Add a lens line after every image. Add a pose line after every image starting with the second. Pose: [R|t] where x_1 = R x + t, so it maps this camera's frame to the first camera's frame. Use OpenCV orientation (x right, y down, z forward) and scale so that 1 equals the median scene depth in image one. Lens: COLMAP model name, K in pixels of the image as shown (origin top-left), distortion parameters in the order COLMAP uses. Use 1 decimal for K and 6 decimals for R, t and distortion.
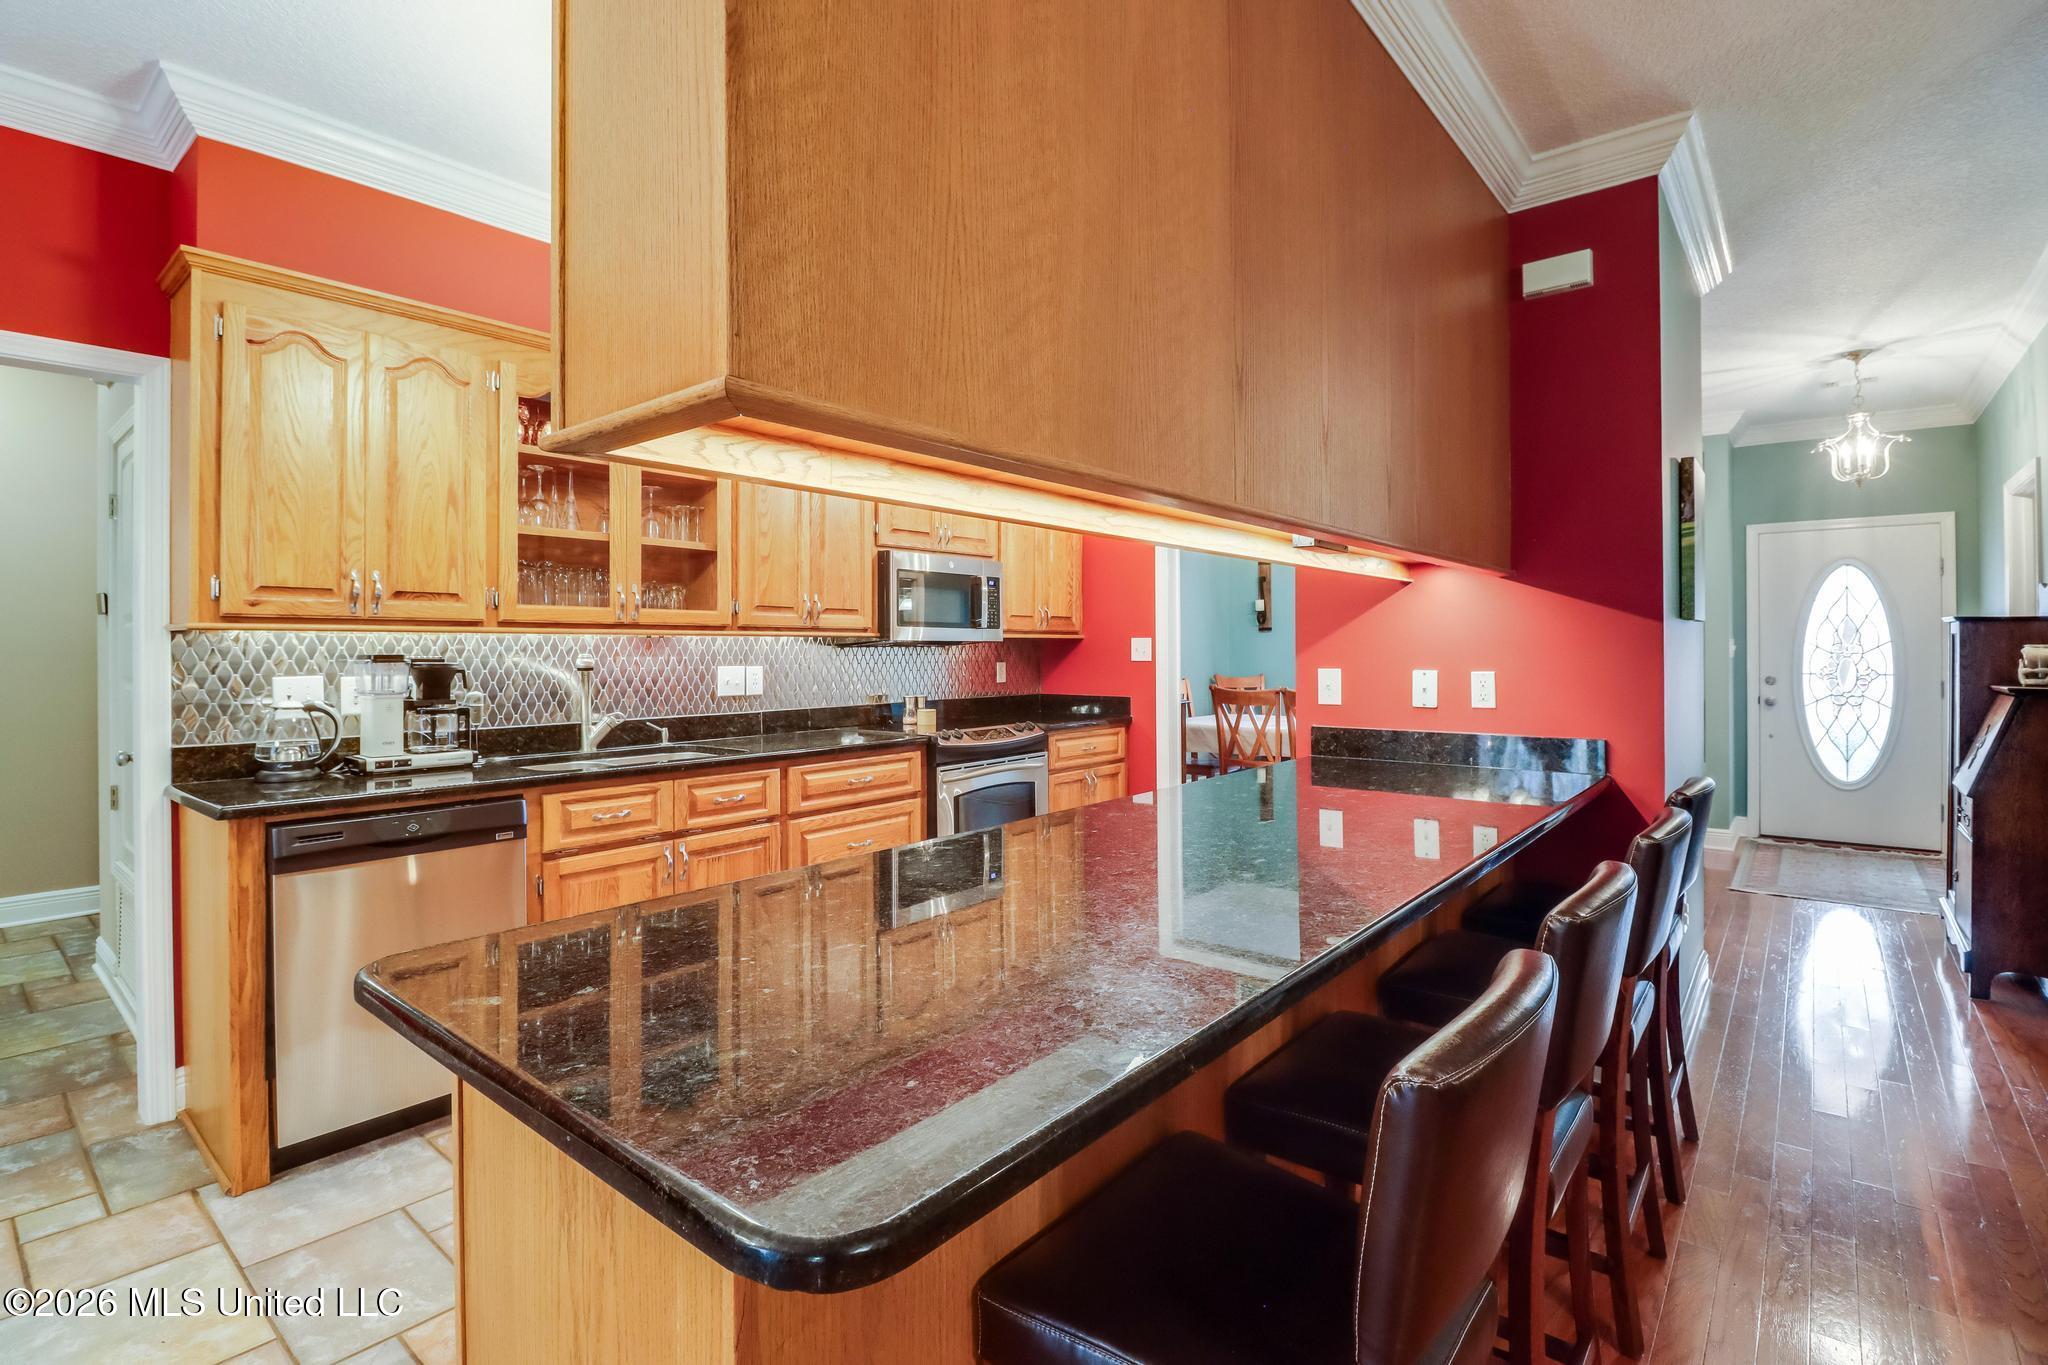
lens RADIAL K [[969.4, 0, 1004.5], [0, 969.4, 642.8], [0, 0, 1]] dist [-0.010138, -0.000206]
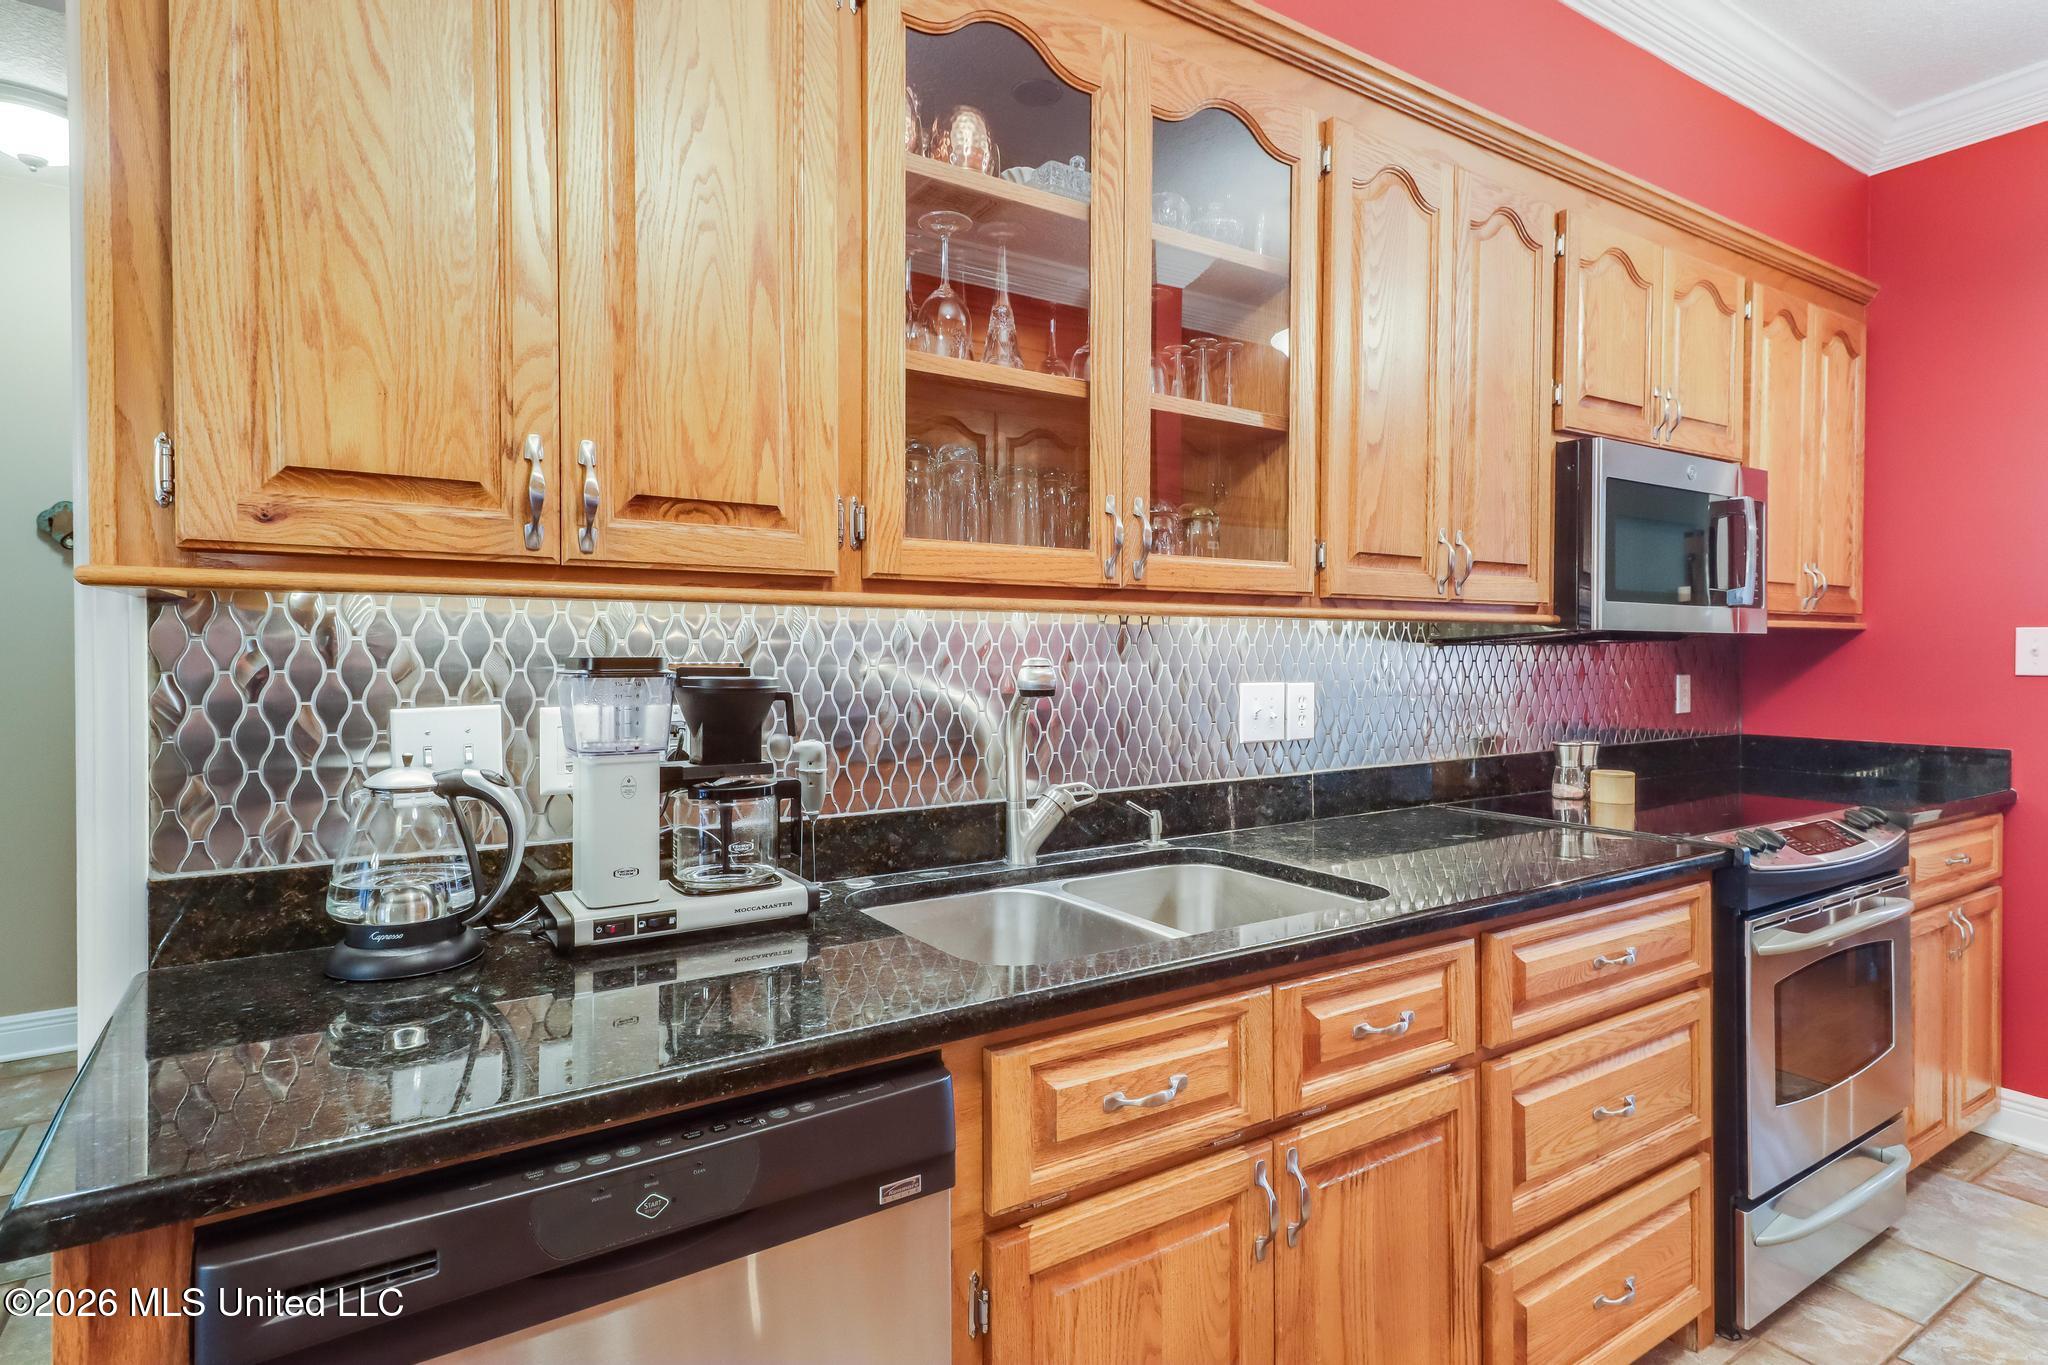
lens RADIAL K [[1047.5, 0, 972.5], [0, 1047.5, 655.5], [0, 0, 1]] dist [0.044639, -0.000005]
pose [[0.948255, 0.005498, -0.317463, -0.330851], [-0.001671, 0.999923, 0.012326, 0.005202], [0.317506, -0.011158, 0.948191, 0.577774]]
